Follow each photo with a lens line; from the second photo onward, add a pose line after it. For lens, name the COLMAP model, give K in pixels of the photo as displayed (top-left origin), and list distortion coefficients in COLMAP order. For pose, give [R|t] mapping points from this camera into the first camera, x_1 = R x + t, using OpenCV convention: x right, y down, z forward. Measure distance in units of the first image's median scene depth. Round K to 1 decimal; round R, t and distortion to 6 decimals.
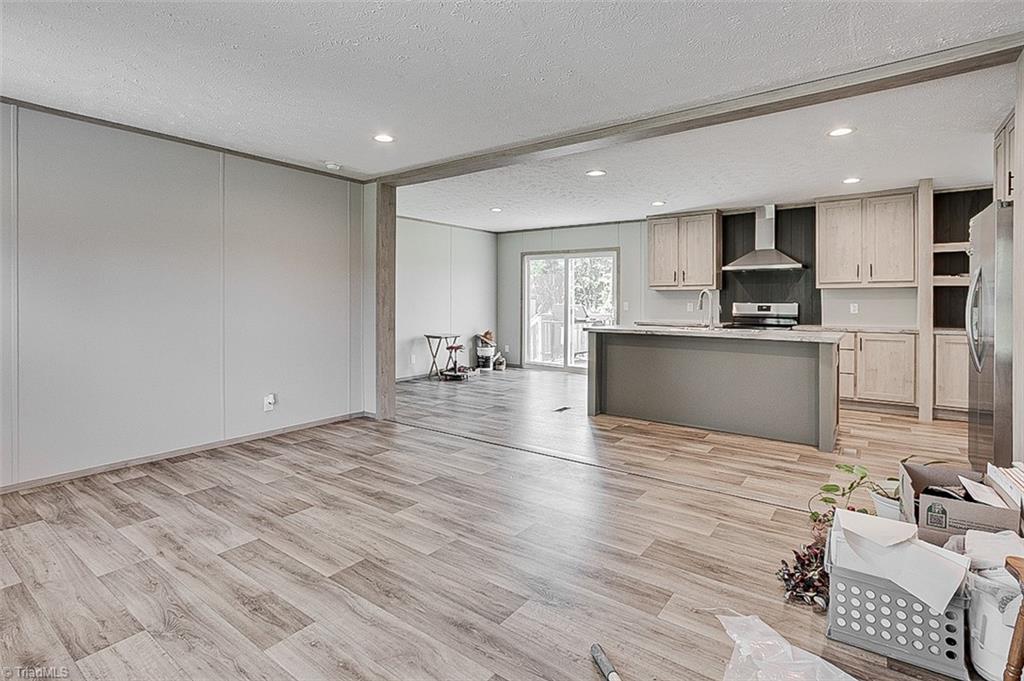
lens RADIAL K [[518.1, 0, 499.9], [0, 518.1, 285.1], [0, 0, 1]] dist [-0.002824, 0.000743]
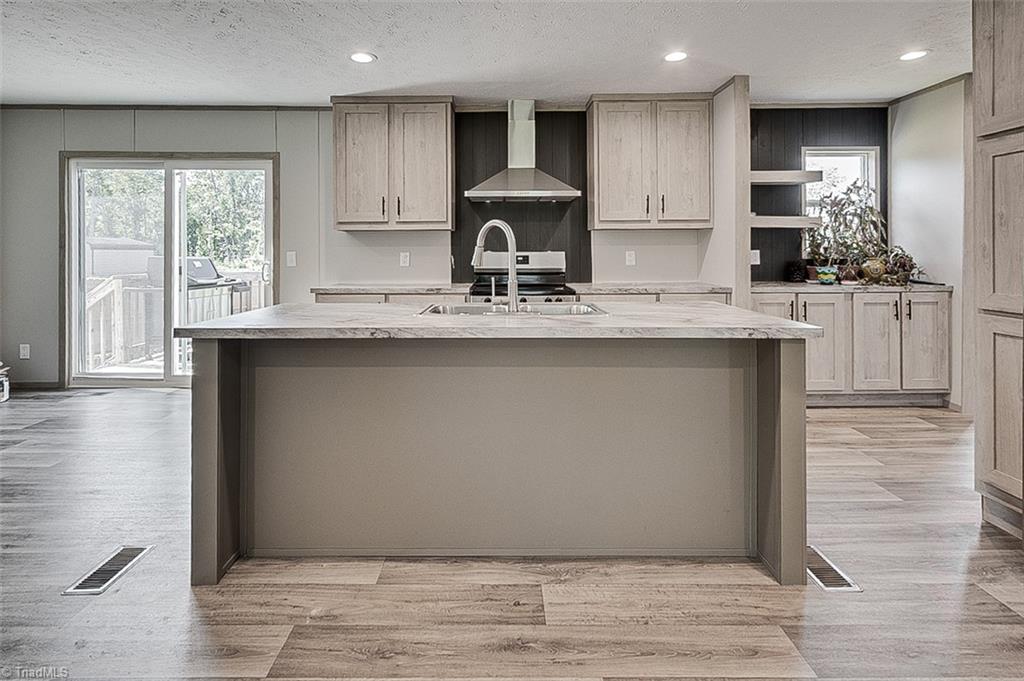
lens RADIAL K [[518.4, 0, 509.6], [0, 518.4, 250.5], [0, 0, 1]] dist [0.001975, 0.000307]
pose [[0.790306, -0.005017, 0.612692, 0.098203], [-0.012666, 0.999619, 0.024523, 0.016549], [-0.612581, -0.027141, 0.789941, 0.469391]]
